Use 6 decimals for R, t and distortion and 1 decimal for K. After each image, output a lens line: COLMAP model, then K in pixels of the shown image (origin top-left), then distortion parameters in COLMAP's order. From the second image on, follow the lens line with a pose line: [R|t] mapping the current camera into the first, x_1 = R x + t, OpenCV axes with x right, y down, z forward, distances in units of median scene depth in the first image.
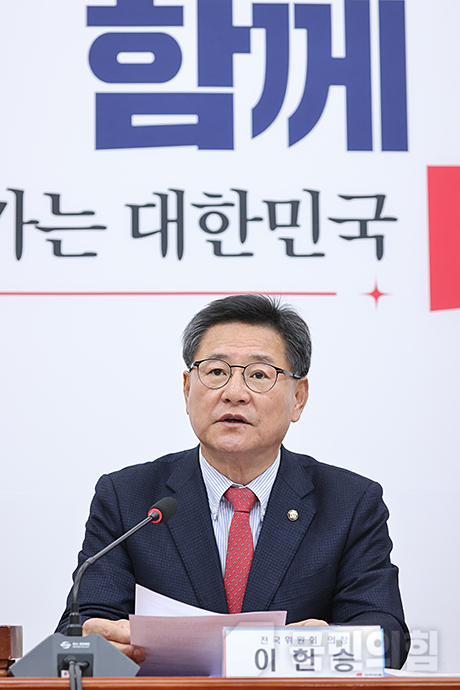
lens RADIAL K [[2188.8, 0, 230.0], [0, 2188.8, 345.0], [0, 0, 1]] dist [-0.041099, -0.269592]
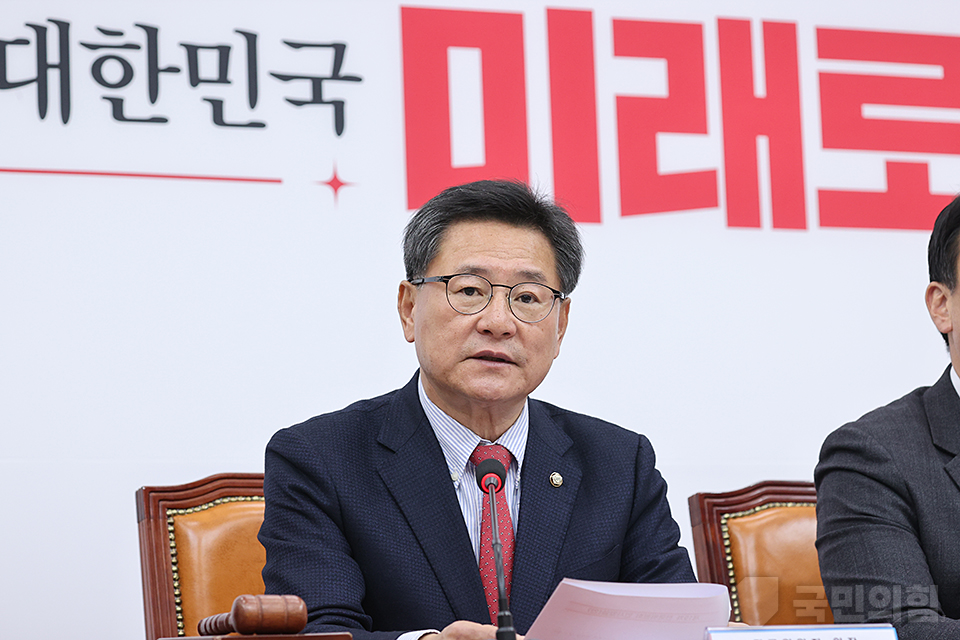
lens RADIAL K [[3325.6, 0, 480.0], [0, 3325.6, 320.0], [0, 0, 1]] dist [0.106012, 0.091117]
pose [[0.936244, 0.020687, 0.350740, -0.266361], [-0.027617, 0.999509, 0.014769, 0.003711], [-0.350263, -0.023514, 0.936356, -0.027626]]
